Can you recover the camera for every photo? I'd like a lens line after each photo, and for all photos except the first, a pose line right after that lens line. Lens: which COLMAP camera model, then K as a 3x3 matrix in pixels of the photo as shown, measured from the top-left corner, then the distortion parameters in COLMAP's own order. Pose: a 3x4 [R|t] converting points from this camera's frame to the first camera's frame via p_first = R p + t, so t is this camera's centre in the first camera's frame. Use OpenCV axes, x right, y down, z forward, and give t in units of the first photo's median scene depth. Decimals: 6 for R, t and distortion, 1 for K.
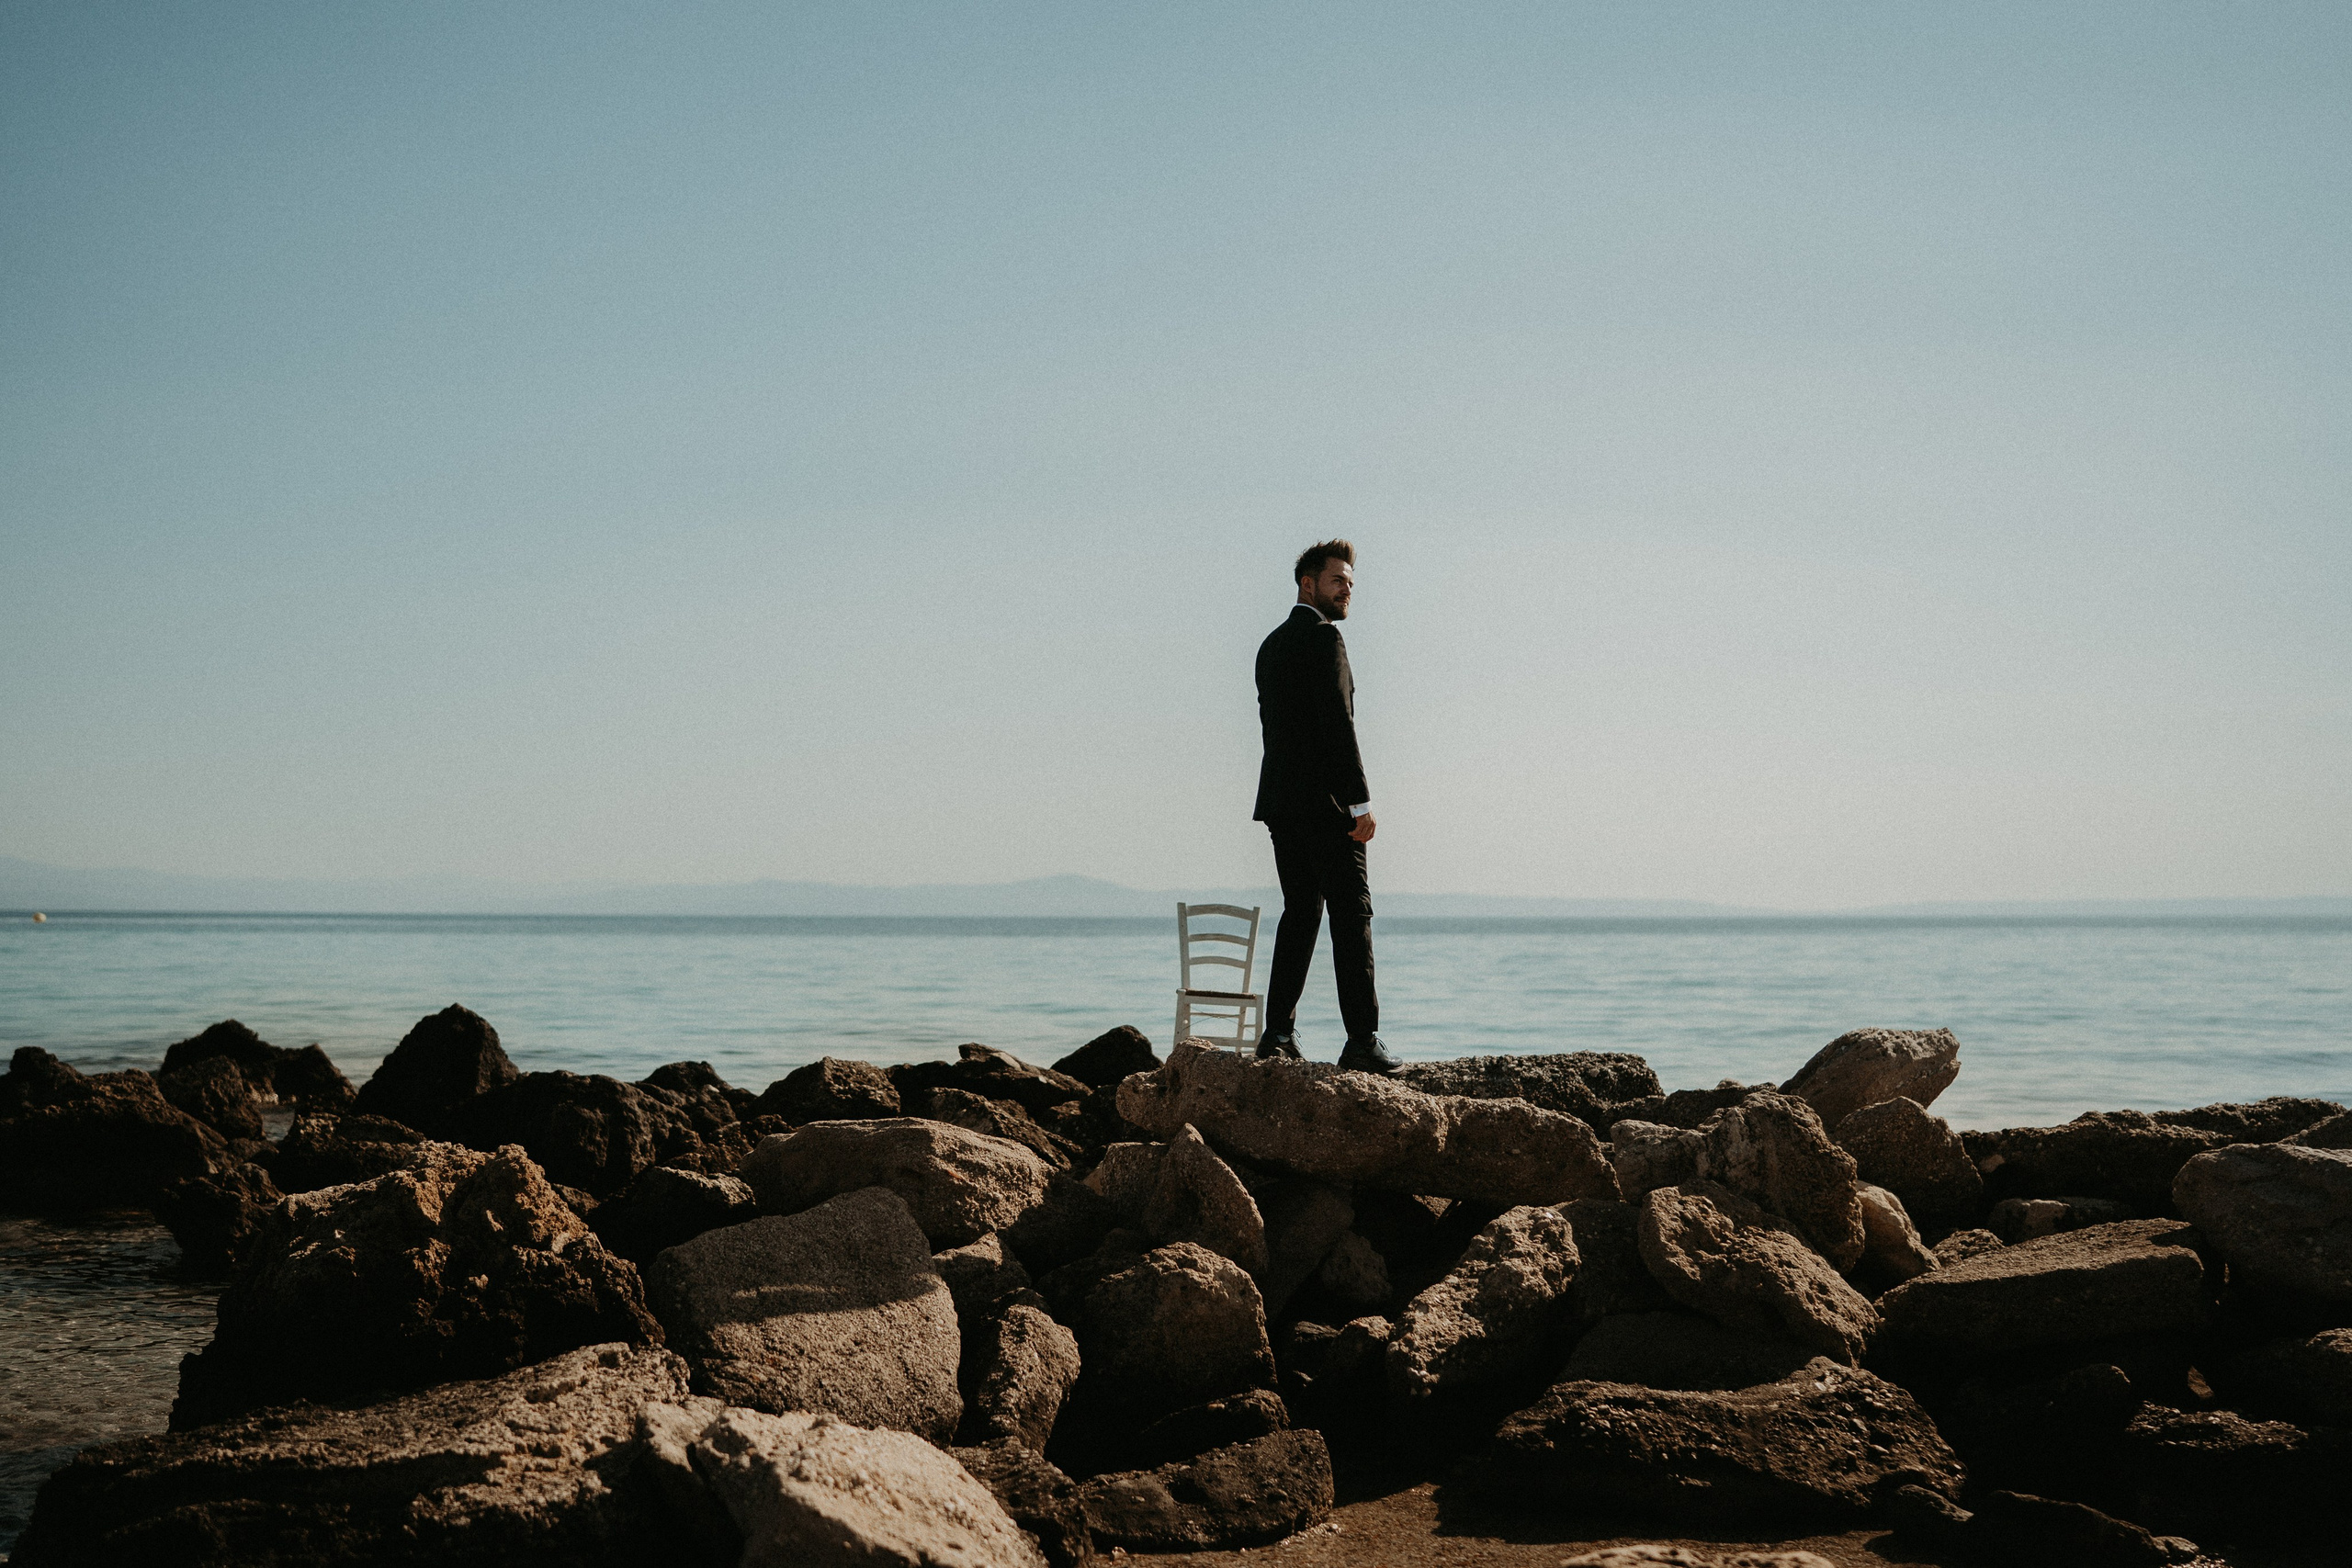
lens RADIAL K [[2356.4, 0, 1174.0], [0, 2356.4, 774.8], [0, 0, 1]] dist [-0.190554, 0.190290]
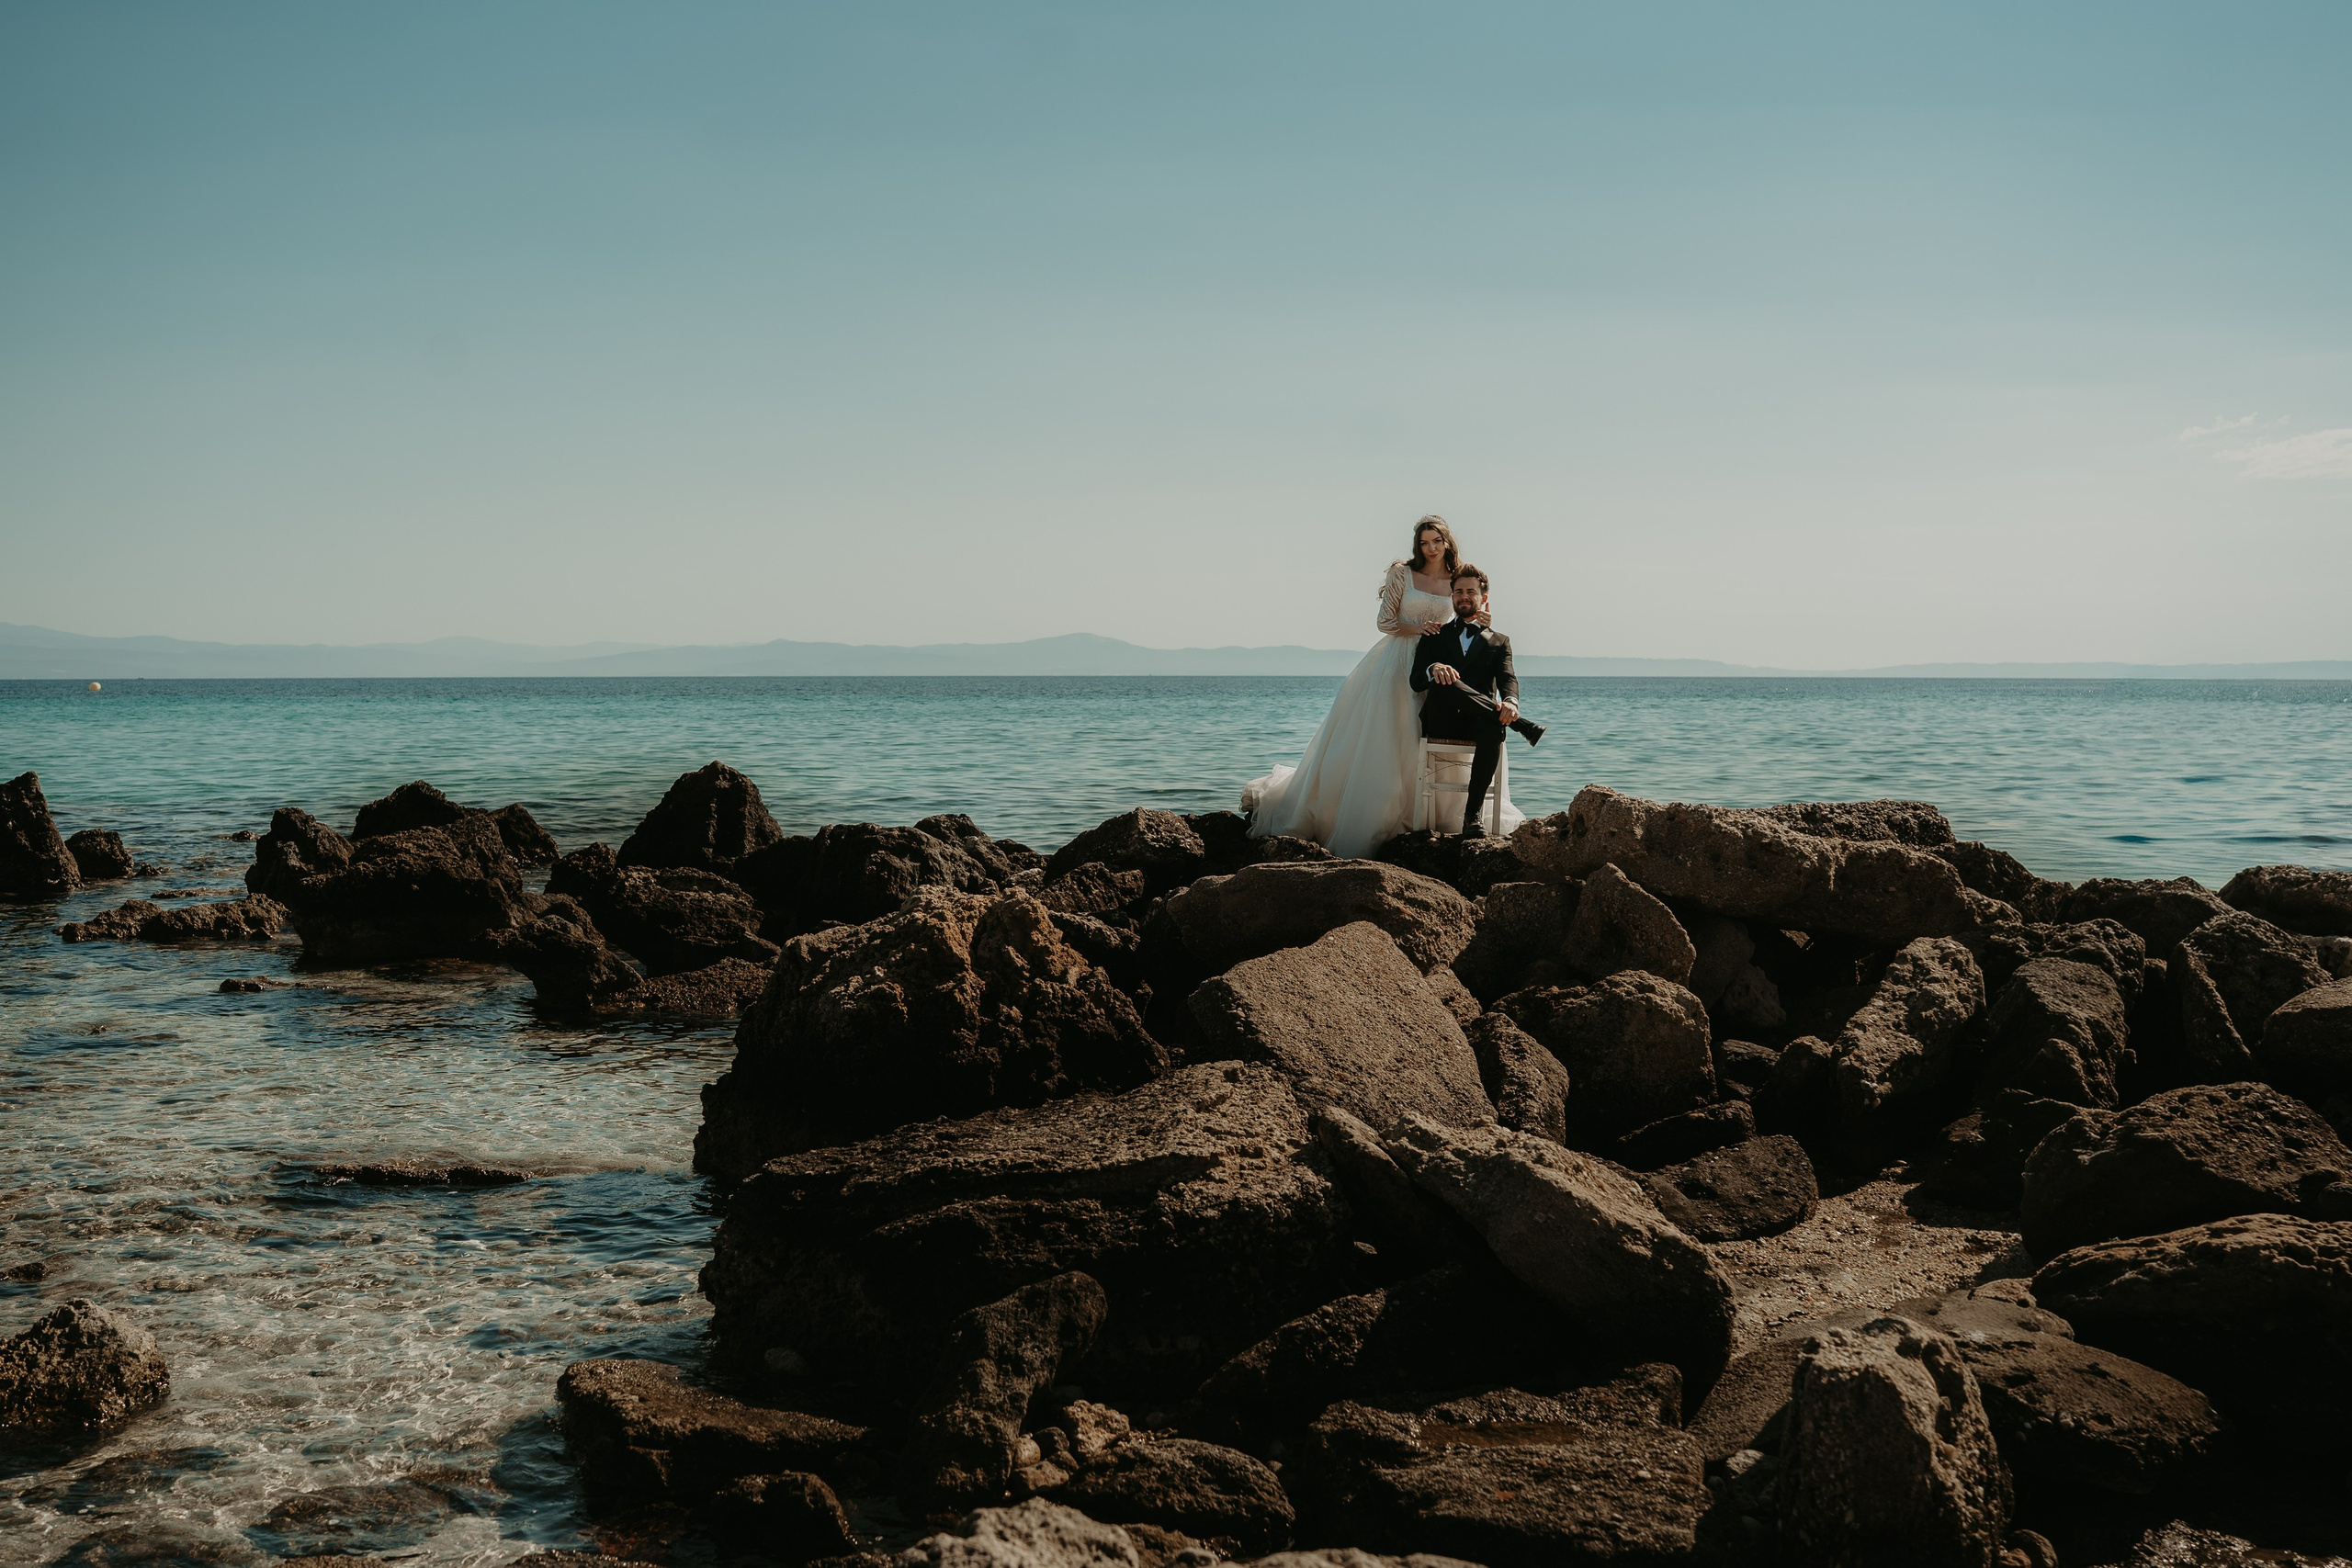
lens RADIAL K [[2350.2, 0, 1086.8], [0, 2350.2, 756.4], [0, 0, 1]] dist [-0.194652, 0.186317]
pose [[0.999599, -0.001639, -0.028271, -0.218251], [0.004305, 0.995515, 0.094503, -0.003736], [0.027989, -0.094587, 0.995123, -0.079732]]
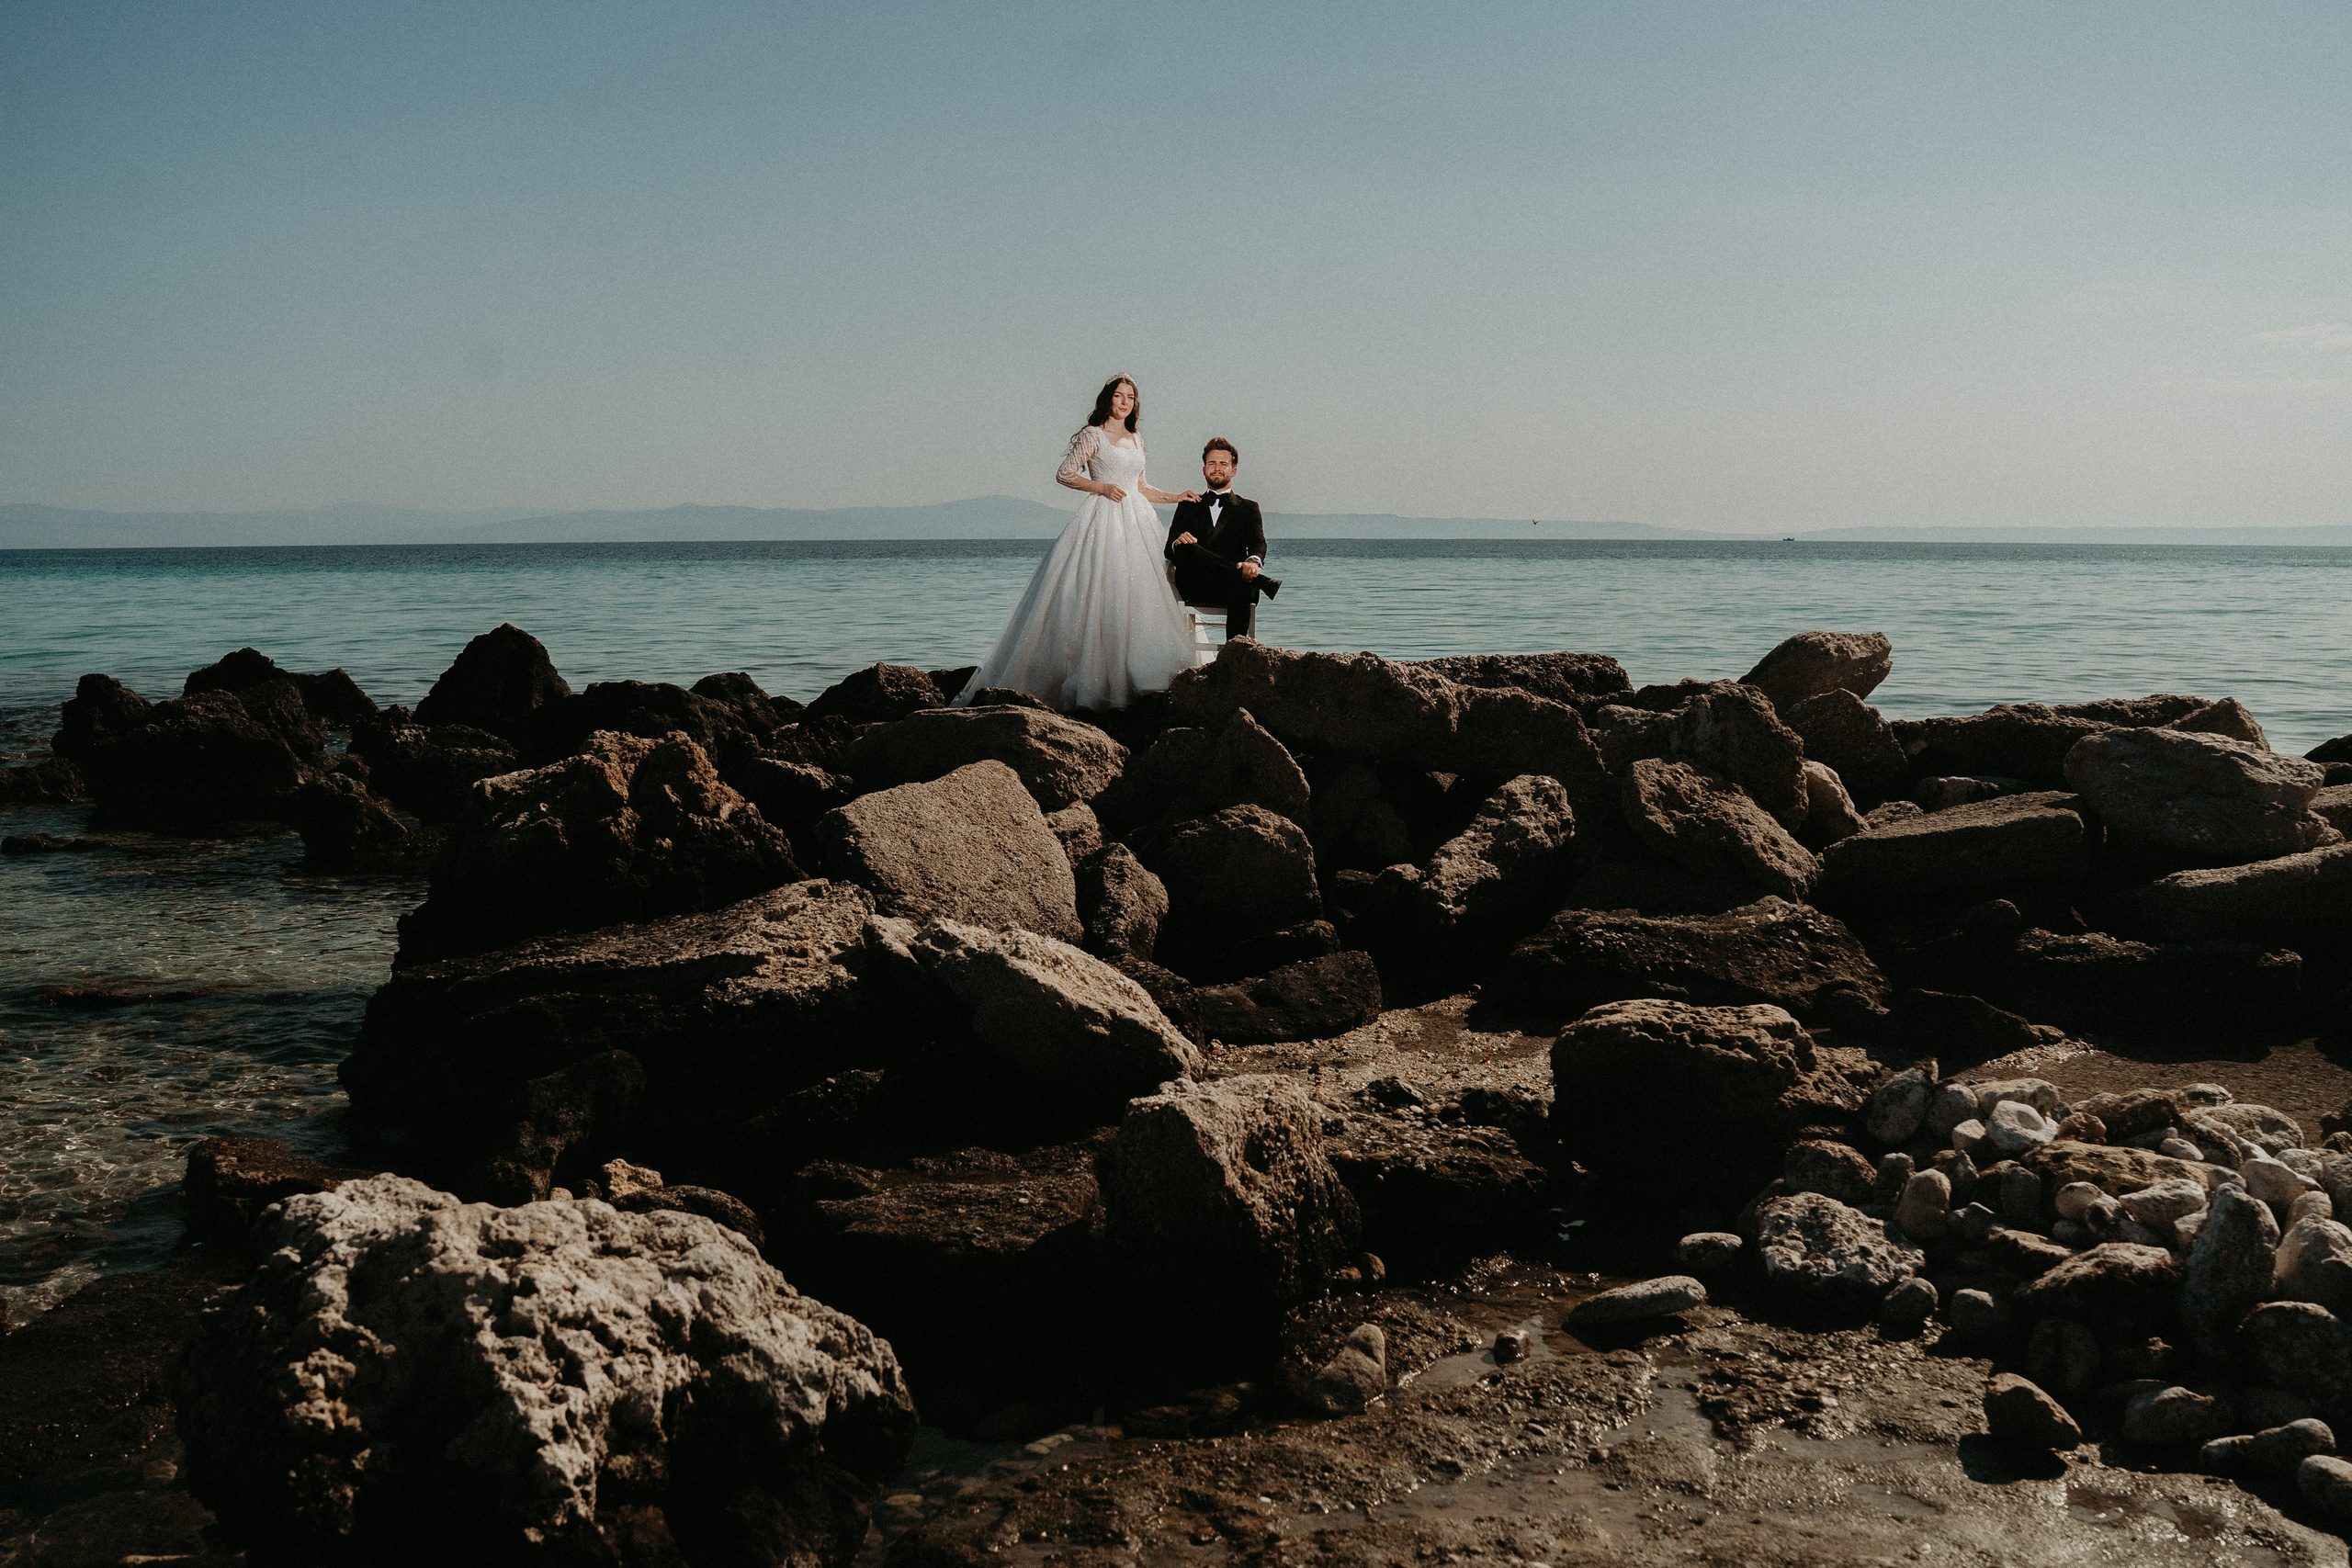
lens RADIAL K [[2422.0, 0, 1183.9], [0, 2422.0, 776.5], [0, 0, 1]] dist [-0.187402, 0.158534]
pose [[0.999299, -0.007352, 0.036719, -0.072148], [0.001467, 0.987473, 0.157780, -0.009830], [-0.037419, -0.157616, 0.986791, -0.217863]]
